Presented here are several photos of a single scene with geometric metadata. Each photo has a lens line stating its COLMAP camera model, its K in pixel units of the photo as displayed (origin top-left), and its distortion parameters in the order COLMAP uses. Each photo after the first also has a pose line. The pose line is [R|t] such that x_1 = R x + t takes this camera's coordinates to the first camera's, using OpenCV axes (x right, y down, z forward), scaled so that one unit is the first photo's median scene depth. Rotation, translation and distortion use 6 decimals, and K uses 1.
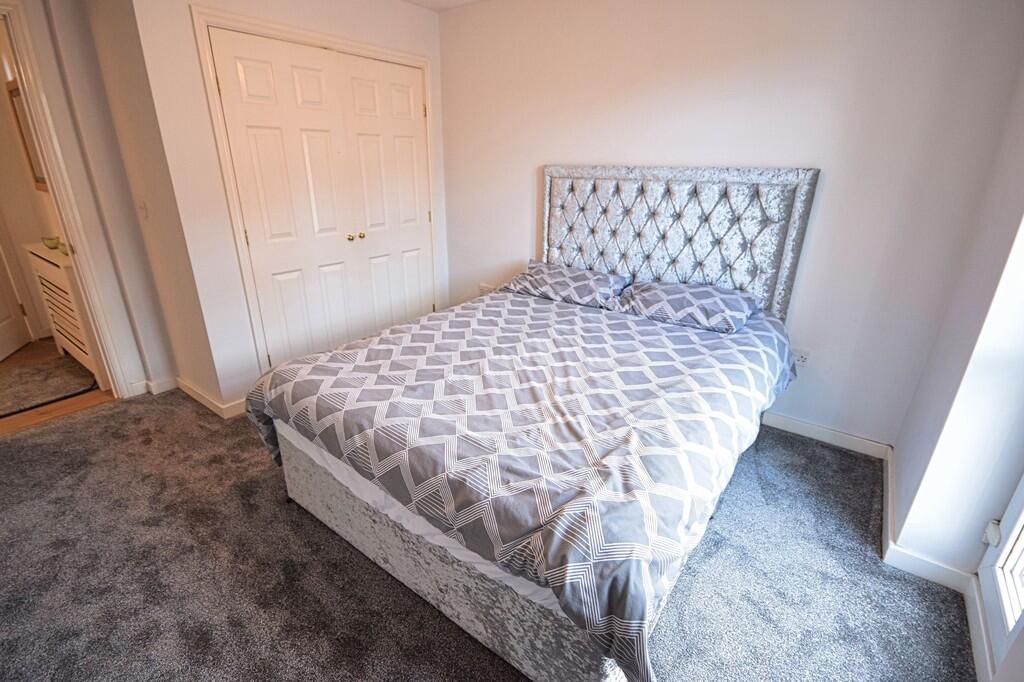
lens RADIAL K [[482.9, 0, 512.0], [0, 482.9, 341.0], [0, 0, 1]] dist [-0.002342, -0.000592]
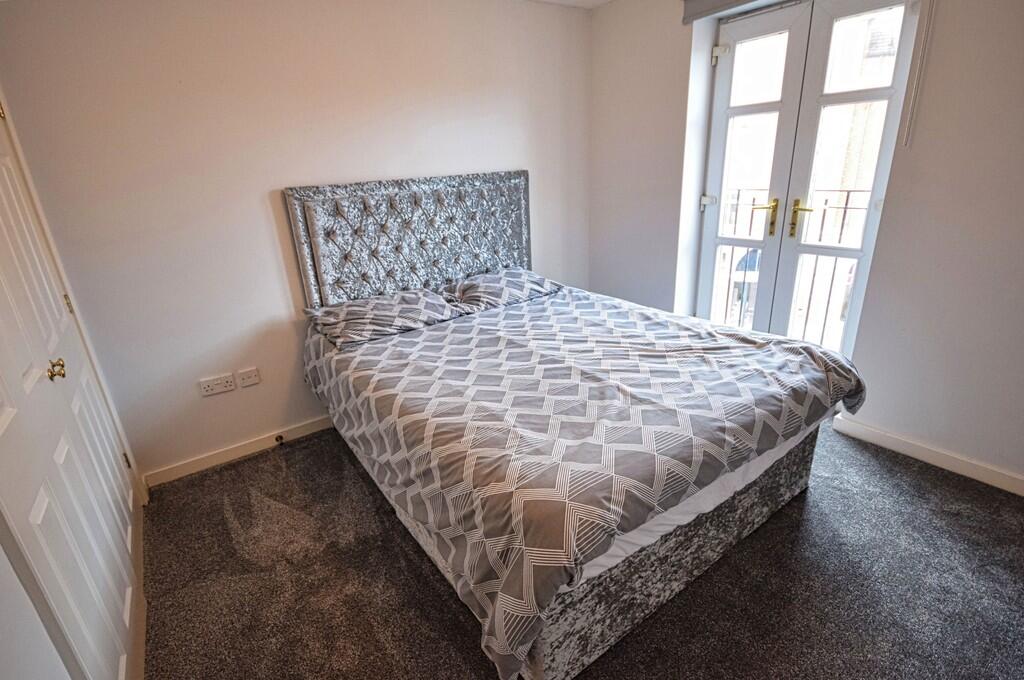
lens RADIAL K [[482.9, 0, 512.0], [0, 482.9, 340.0], [0, 0, 1]] dist [-0.002342, -0.000592]
pose [[0.291985, -0.350453, 0.889903, -0.743175], [0.390287, 0.893114, 0.223661, -0.220034], [-0.873167, 0.282012, 0.397553, 0.551337]]
